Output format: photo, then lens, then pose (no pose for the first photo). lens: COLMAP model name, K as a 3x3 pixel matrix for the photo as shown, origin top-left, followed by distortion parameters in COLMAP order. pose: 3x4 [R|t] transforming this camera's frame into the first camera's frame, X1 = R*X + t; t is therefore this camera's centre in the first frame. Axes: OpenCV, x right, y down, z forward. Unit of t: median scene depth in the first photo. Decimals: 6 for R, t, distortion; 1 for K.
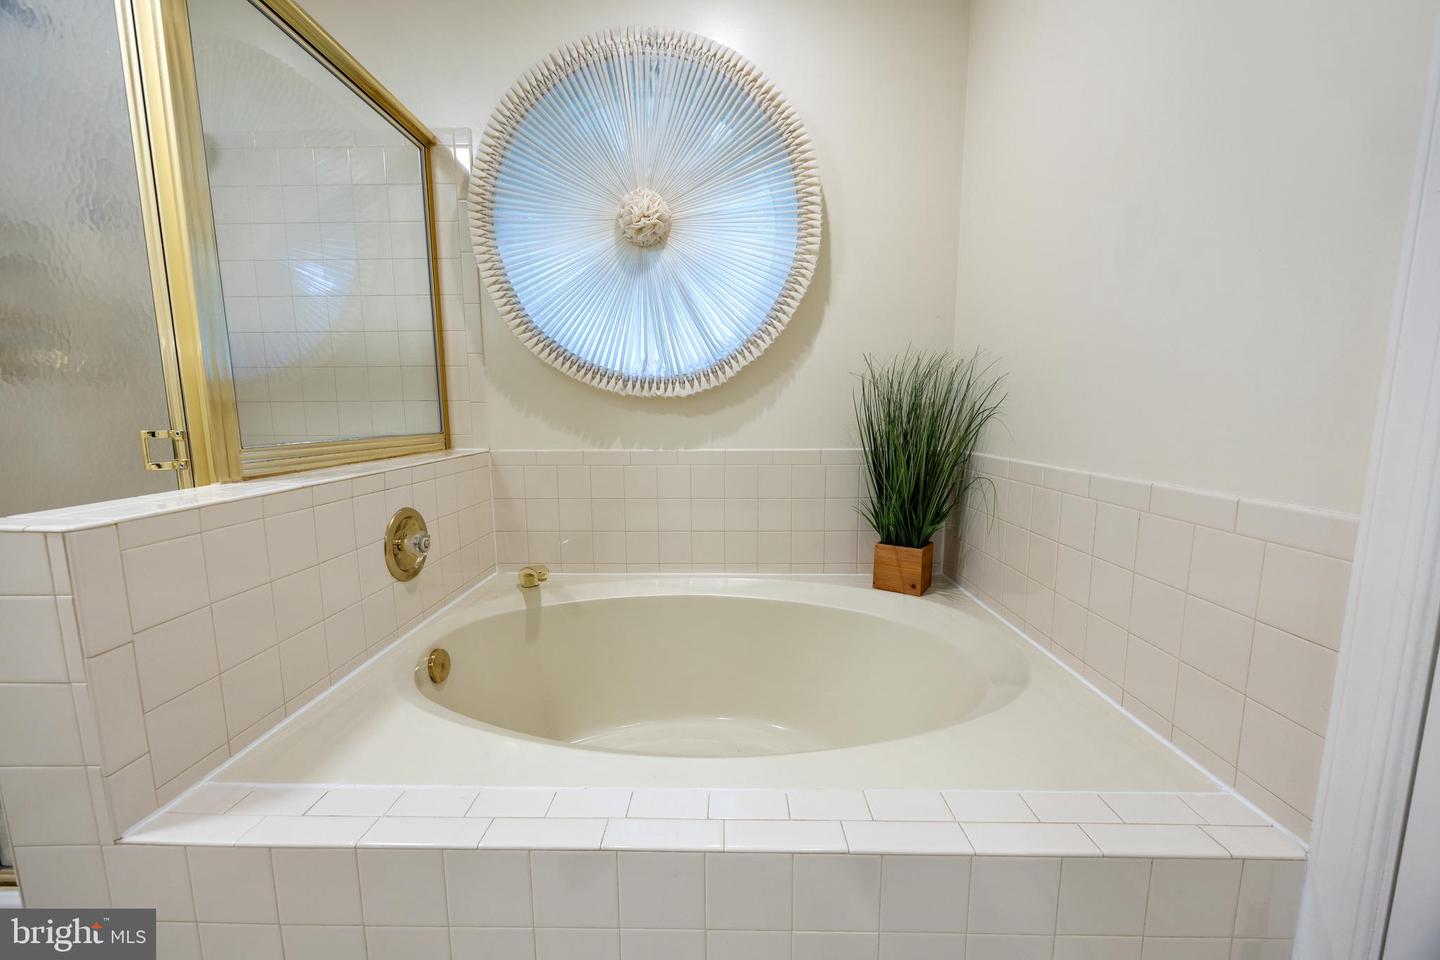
lens RADIAL K [[549.6, 0, 711.8], [0, 549.6, 484.7], [0, 0, 1]] dist [-0.000082, -0.000212]
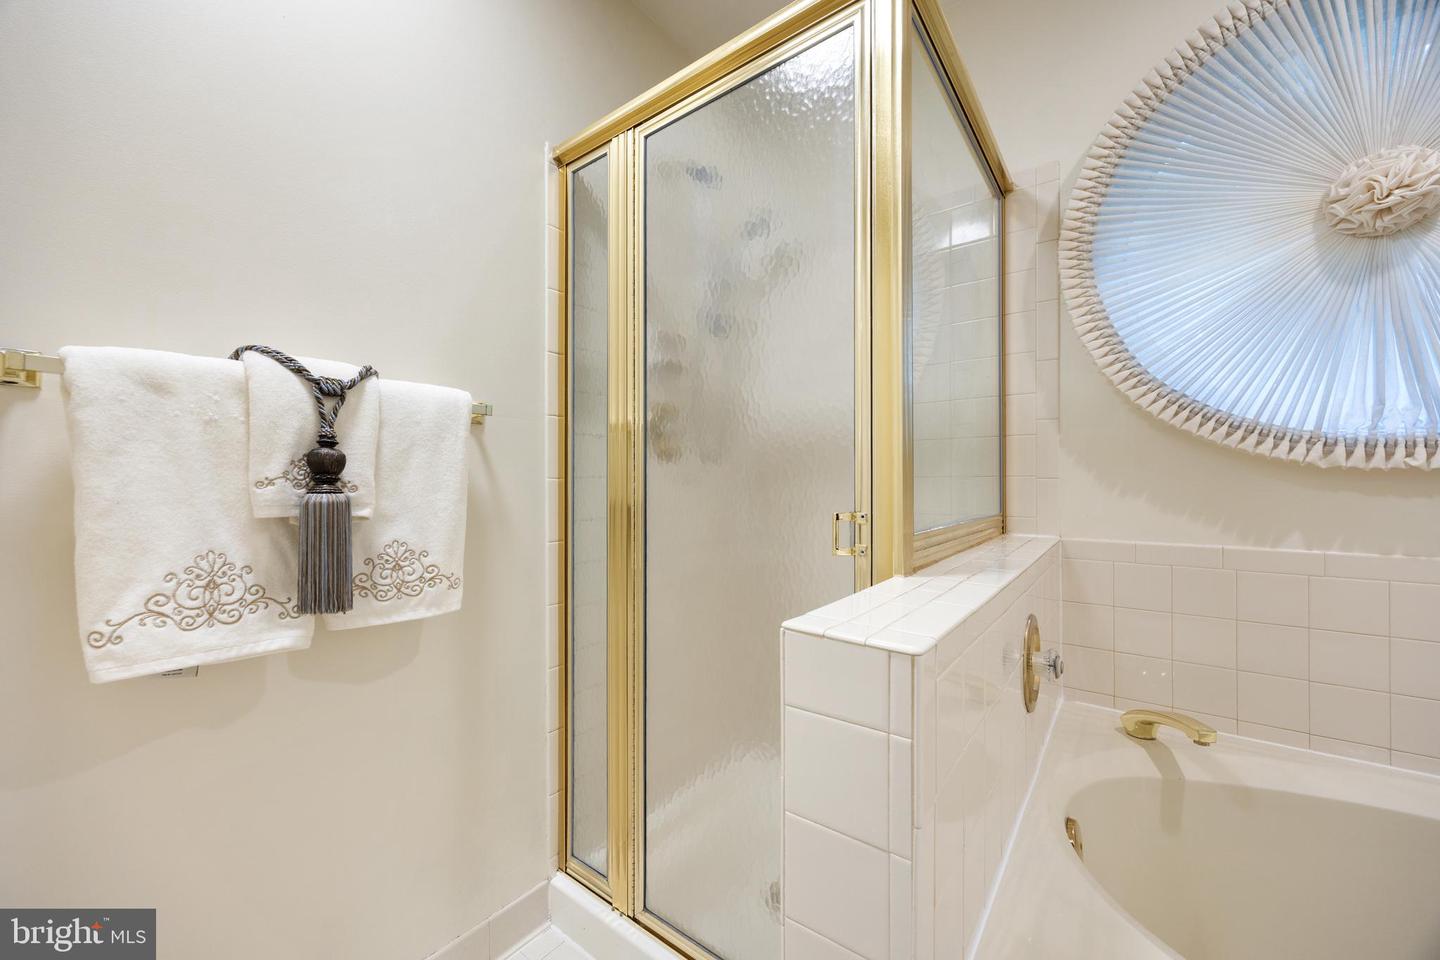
lens RADIAL K [[549.6, 0, 711.8], [0, 549.6, 484.7], [0, 0, 1]] dist [-0.000082, -0.000212]
pose [[0.804719, 0.003283, -0.593647, -0.361195], [-0.081386, 0.991153, -0.104842, -0.017358], [0.588051, 0.132683, 0.797867, 0.071893]]
